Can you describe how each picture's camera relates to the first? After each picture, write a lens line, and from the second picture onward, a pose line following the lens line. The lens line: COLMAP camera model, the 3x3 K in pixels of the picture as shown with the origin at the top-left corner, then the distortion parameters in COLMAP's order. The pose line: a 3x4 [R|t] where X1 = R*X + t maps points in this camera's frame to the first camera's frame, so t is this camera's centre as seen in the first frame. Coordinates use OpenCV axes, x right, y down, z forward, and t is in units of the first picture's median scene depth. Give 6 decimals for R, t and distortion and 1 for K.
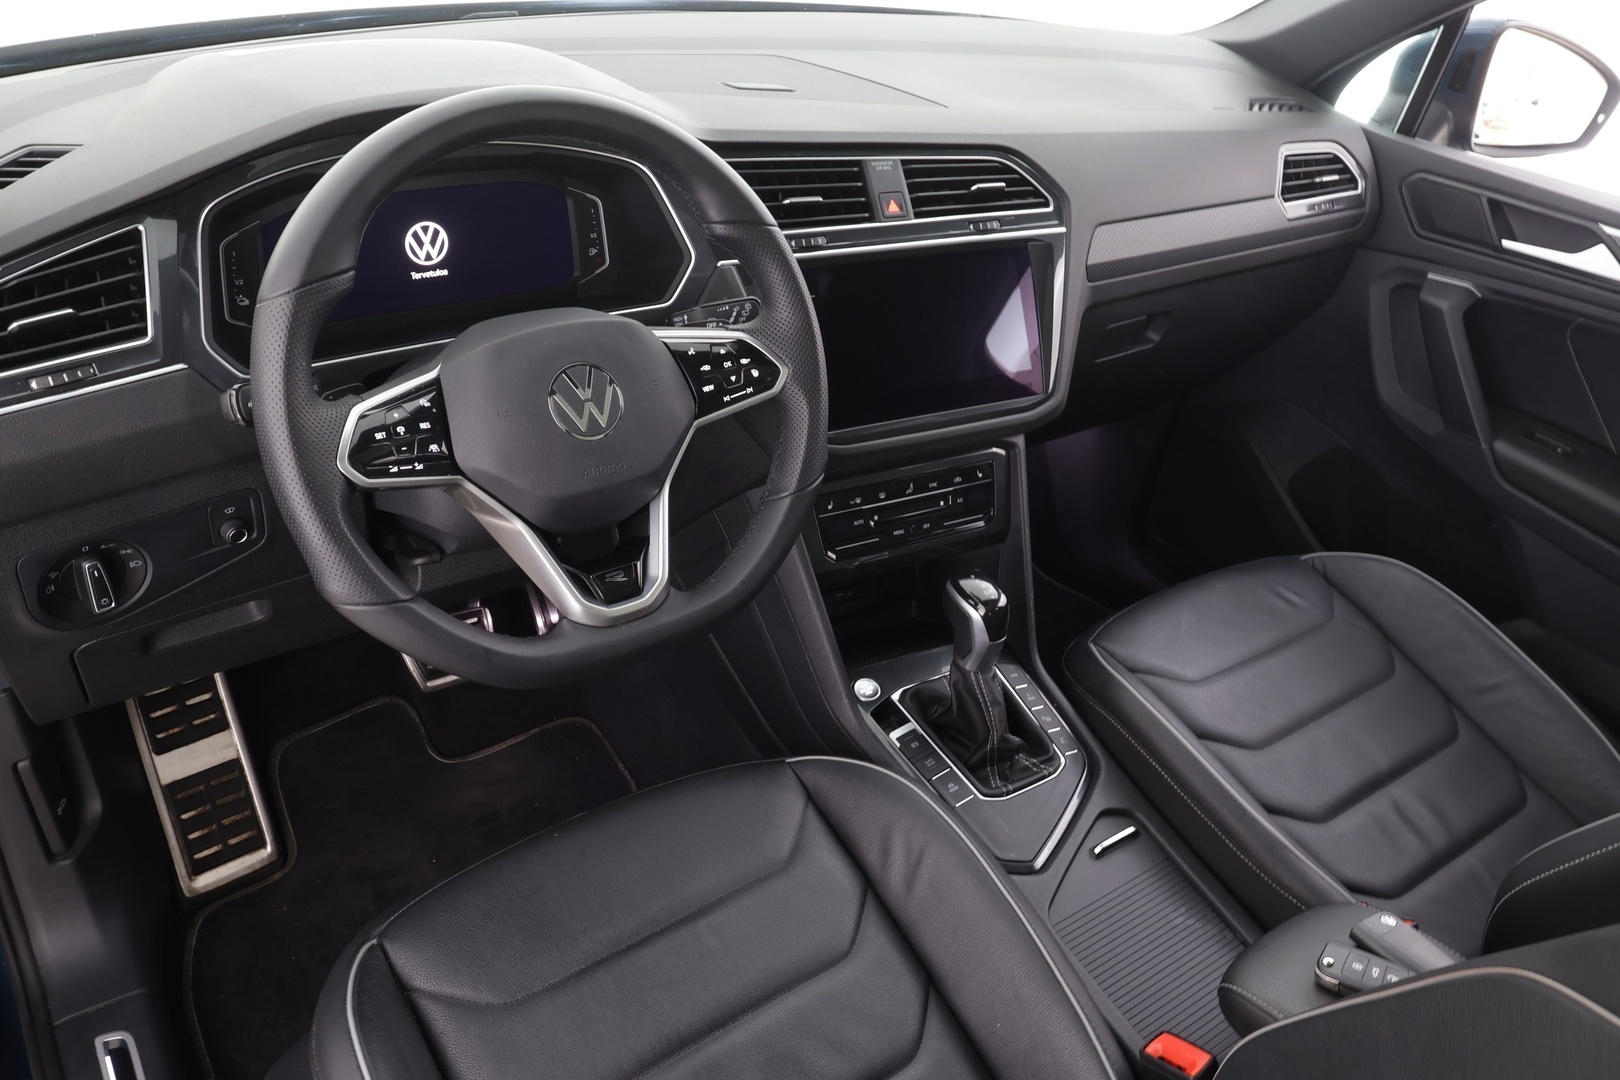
lens RADIAL K [[1248.2, 0, 816.1], [0, 1248.2, 537.9], [0, 0, 1]] dist [0.001965, -0.000395]
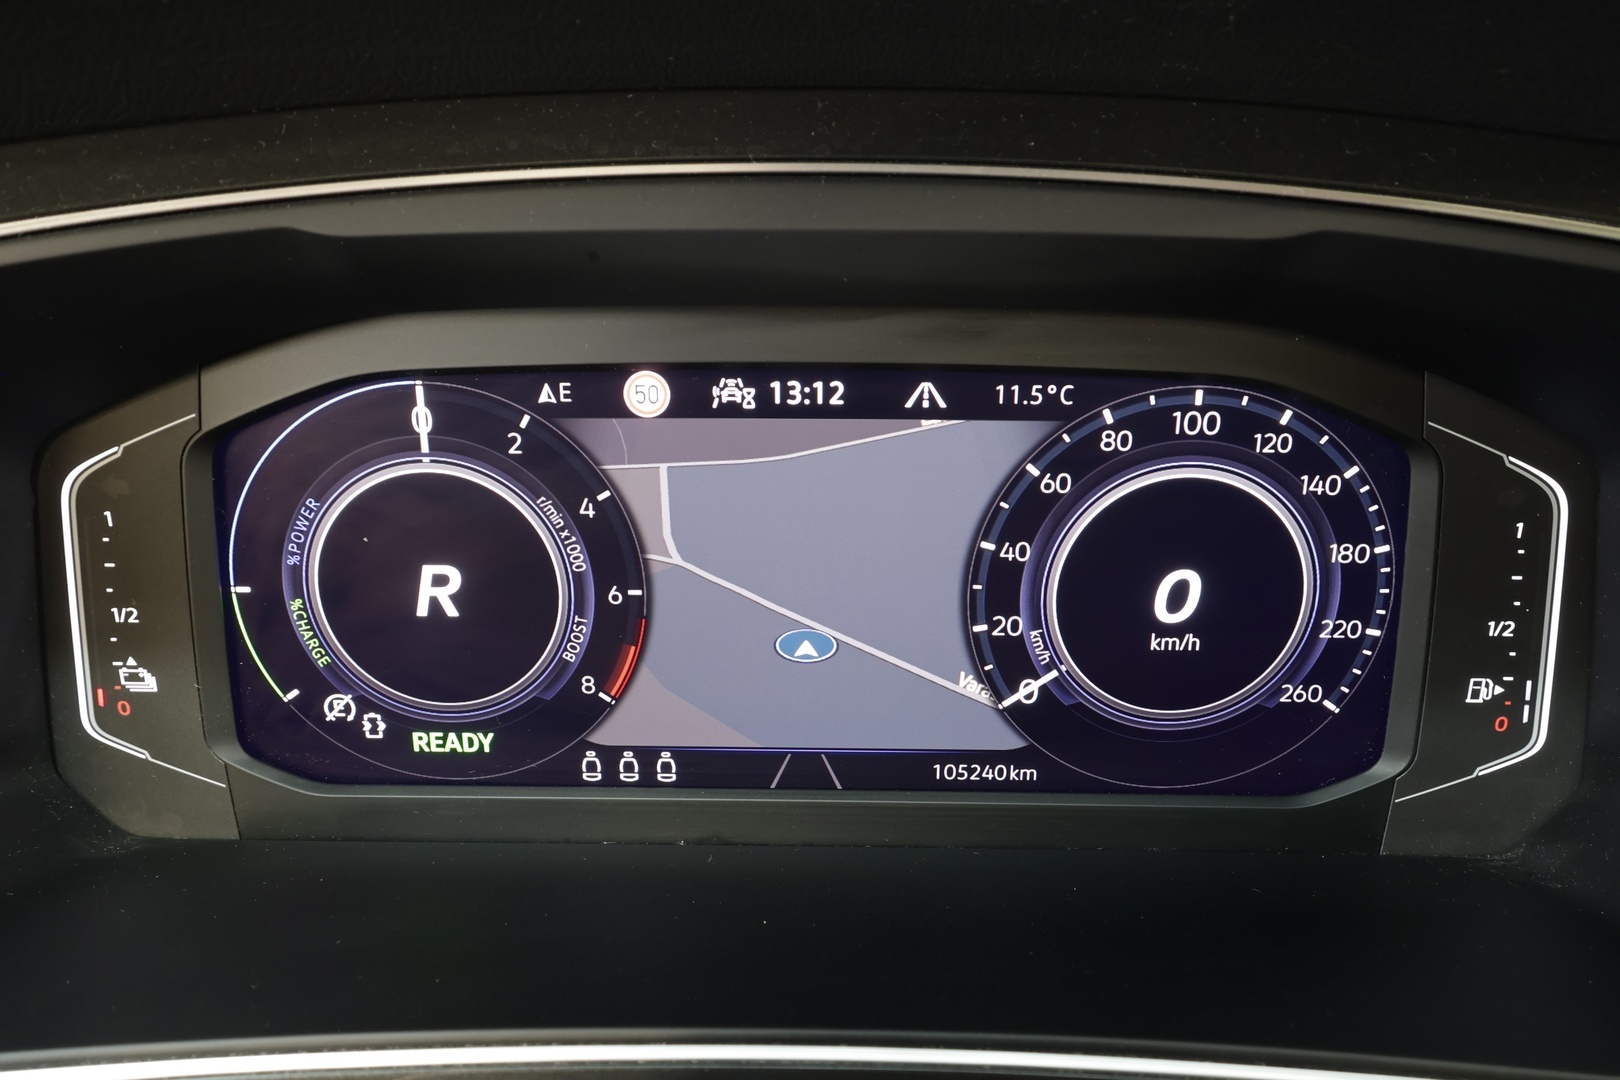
lens RADIAL K [[1002.6, 0, 811.0], [0, 1002.6, 539.5], [0, 0, 1]] dist [0.001920, -0.000670]
pose [[0.803913, 0.116887, -0.583148, -0.164569], [-0.257951, 0.952002, -0.164784, -0.181546], [0.535897, 0.282896, 0.795478, 0.726646]]
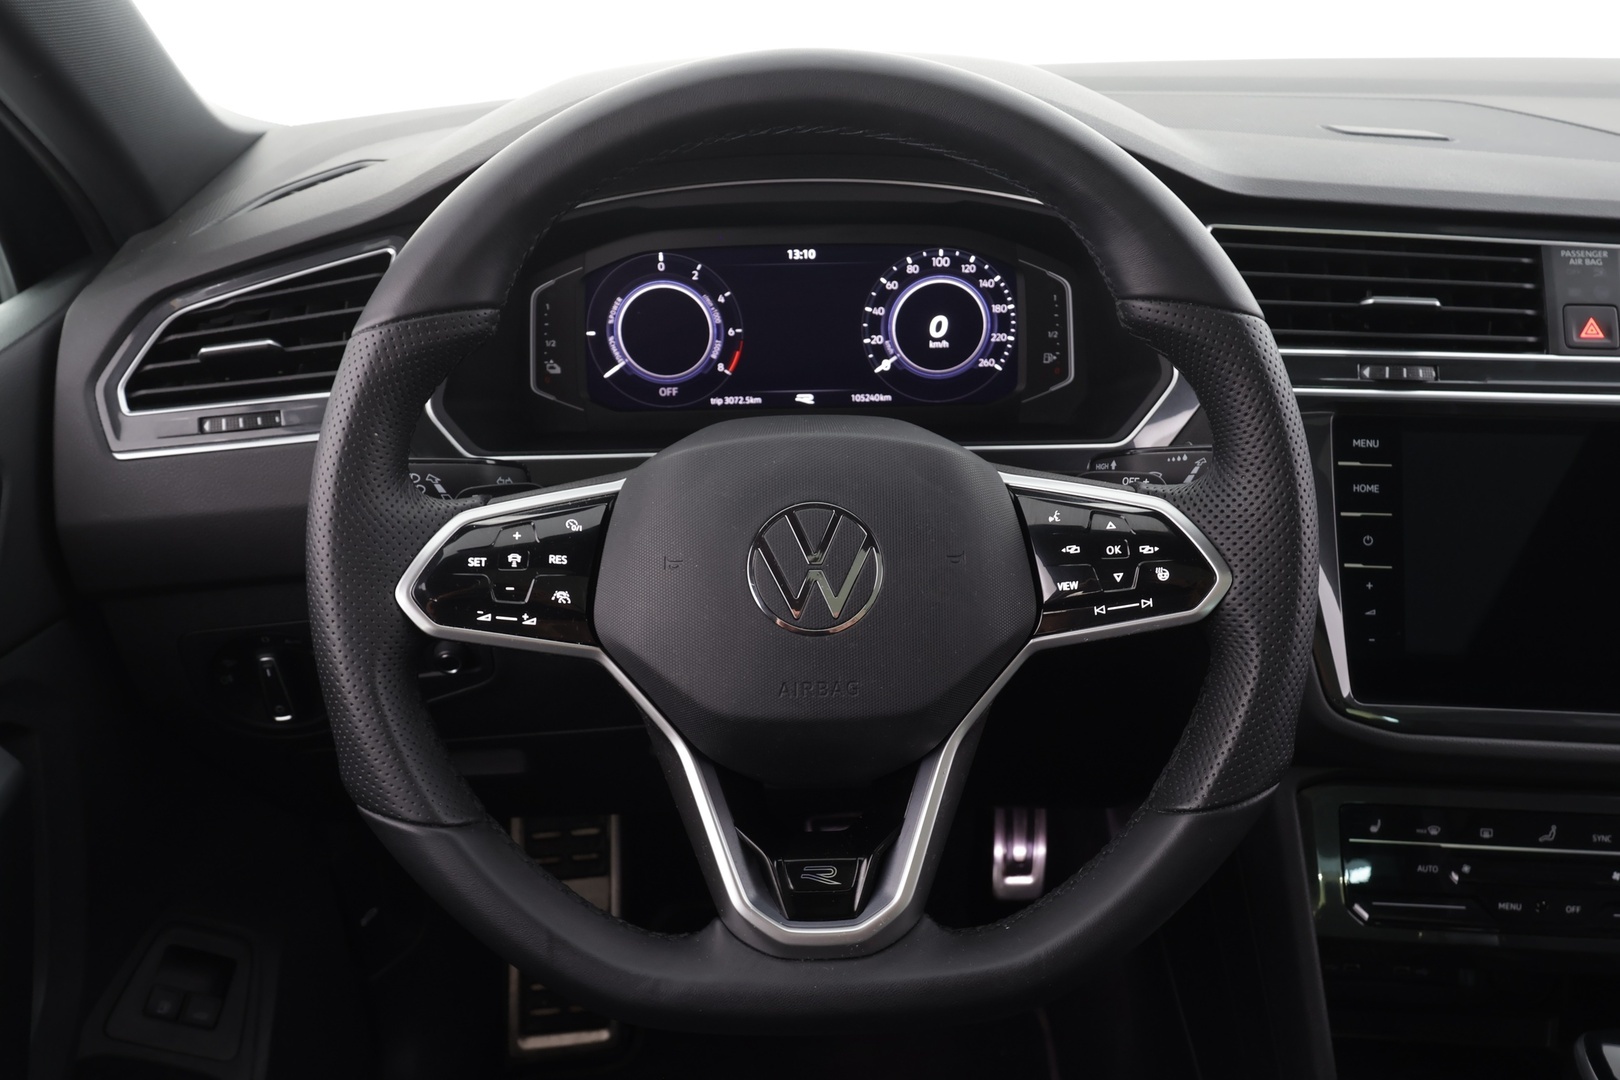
lens RADIAL K [[1269.5, 0, 807.2], [0, 1269.5, 542.3], [0, 0, 1]] dist [0.002727, -0.004134]
pose [[0.822723, 0.162399, -0.544751, 0.096100], [-0.228107, 0.972098, -0.054705, -0.063143], [0.520667, 0.169269, 0.836812, 0.360093]]
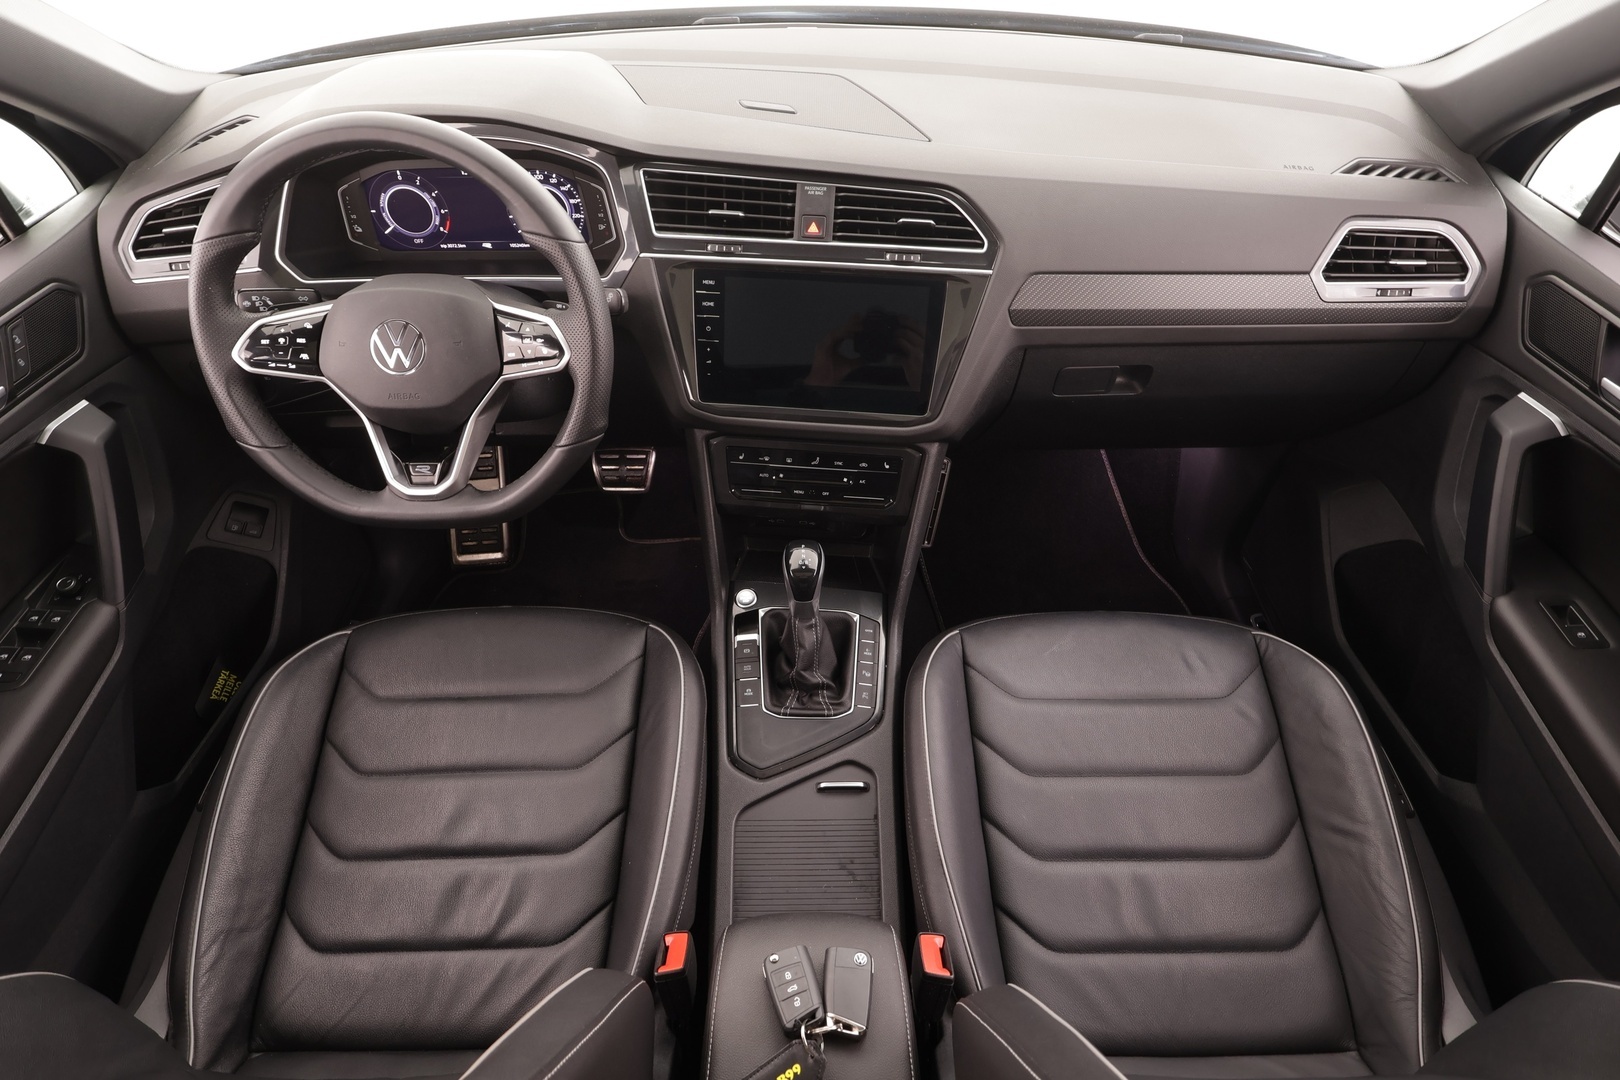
lens RADIAL K [[869.7, 0, 814.4], [0, 869.7, 542.7], [0, 0, 1]] dist [-0.005972, 0.001787]
pose [[0.813787, 0.337462, -0.473150, 0.540643], [-0.243227, 0.937176, 0.250082, -0.189971], [0.527818, -0.088430, 0.844741, 0.280944]]
